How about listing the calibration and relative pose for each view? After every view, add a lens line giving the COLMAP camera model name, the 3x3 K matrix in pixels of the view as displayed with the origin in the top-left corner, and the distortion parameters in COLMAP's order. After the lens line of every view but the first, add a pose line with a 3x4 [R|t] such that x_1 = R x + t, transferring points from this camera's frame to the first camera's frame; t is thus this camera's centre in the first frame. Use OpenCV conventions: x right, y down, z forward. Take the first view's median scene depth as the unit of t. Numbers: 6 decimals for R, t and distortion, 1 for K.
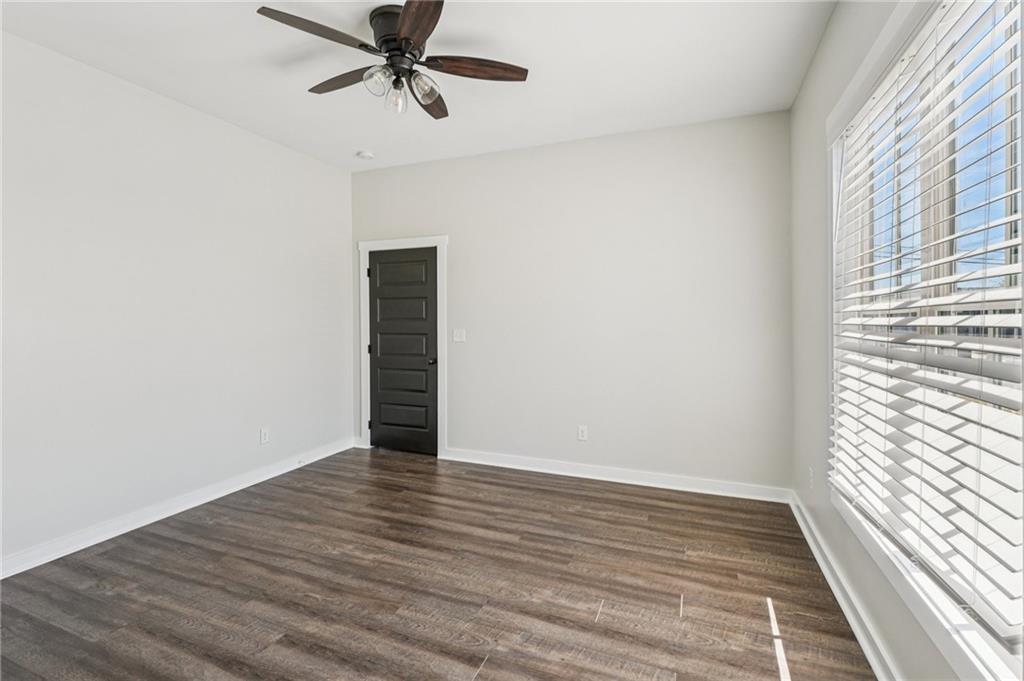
lens RADIAL K [[459.0, 0, 512.6], [0, 459.0, 332.9], [0, 0, 1]] dist [-0.009174, -0.000892]
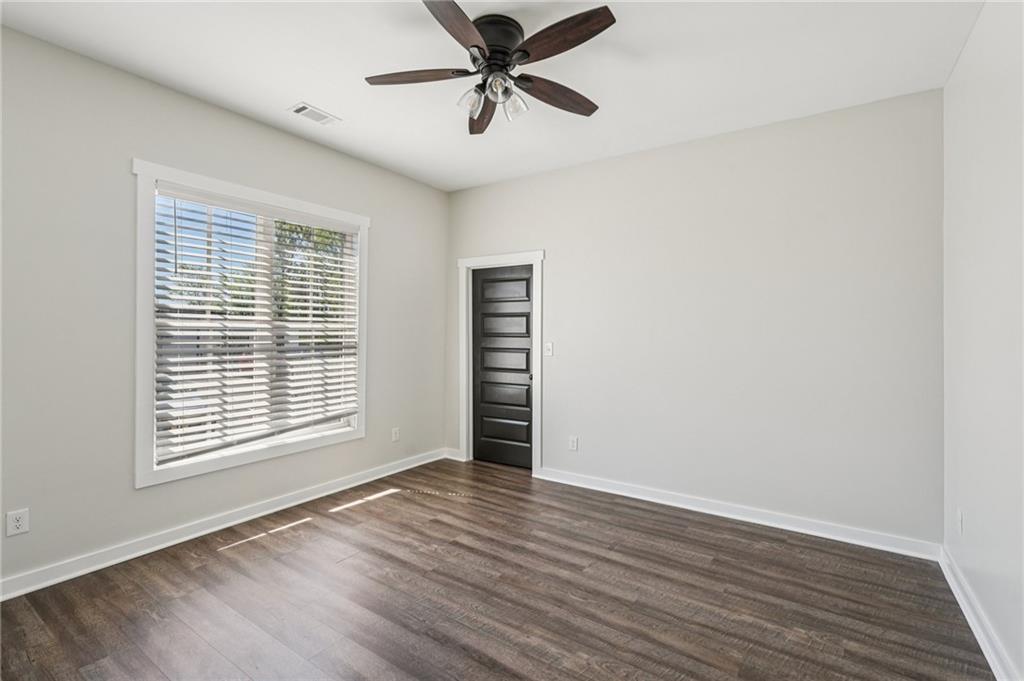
lens RADIAL K [[459.0, 0, 513.4], [0, 459.0, 335.4], [0, 0, 1]] dist [-0.009174, -0.000892]
pose [[-0.977025, -0.009302, 0.212924, -0.501743], [-0.002400, 0.999464, 0.032649, -0.061282], [-0.213113, 0.031388, -0.976523, 2.011311]]
